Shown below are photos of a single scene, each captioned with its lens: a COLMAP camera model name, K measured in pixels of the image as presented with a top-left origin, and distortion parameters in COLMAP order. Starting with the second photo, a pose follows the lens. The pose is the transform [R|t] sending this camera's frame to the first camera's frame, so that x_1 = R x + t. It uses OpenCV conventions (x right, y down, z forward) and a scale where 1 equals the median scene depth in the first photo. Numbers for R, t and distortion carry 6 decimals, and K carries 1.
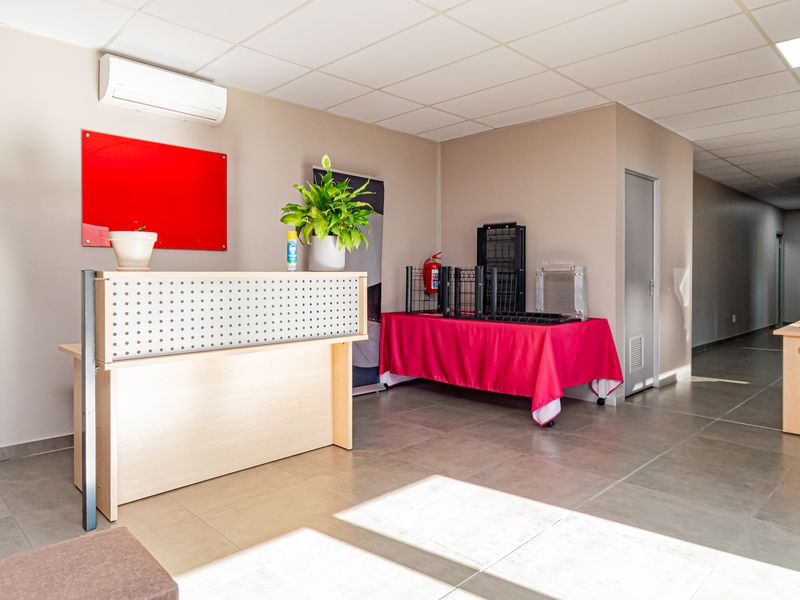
lens RADIAL K [[536.5, 0, 399.2], [0, 536.5, 297.6], [0, 0, 1]] dist [-0.005348, -0.000683]
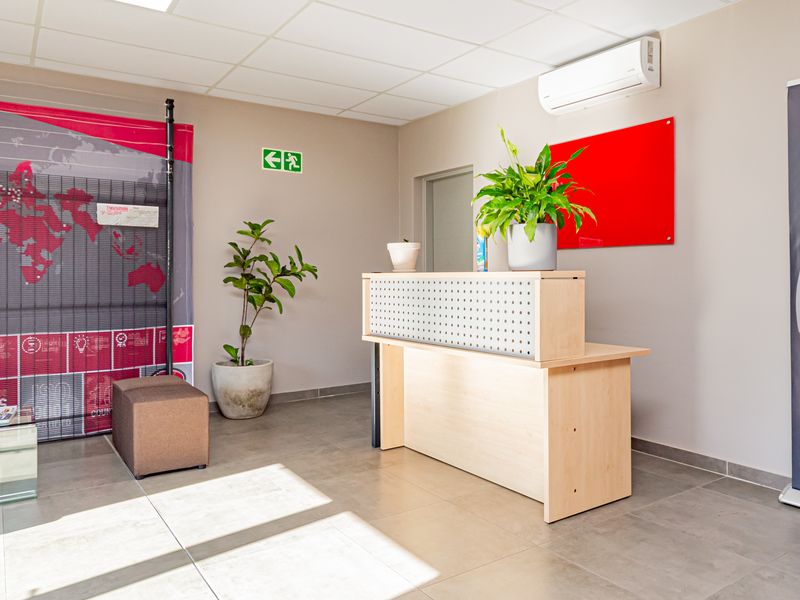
lens RADIAL K [[604.5, 0, 399.5], [0, 604.5, 298.3], [0, 0, 1]] dist [0.011316, 0.002476]
pose [[-0.187961, 0.037706, -0.981452, 0.776304], [-0.044144, 0.997929, 0.046793, -0.043842], [0.981184, 0.052120, -0.185907, 1.019416]]
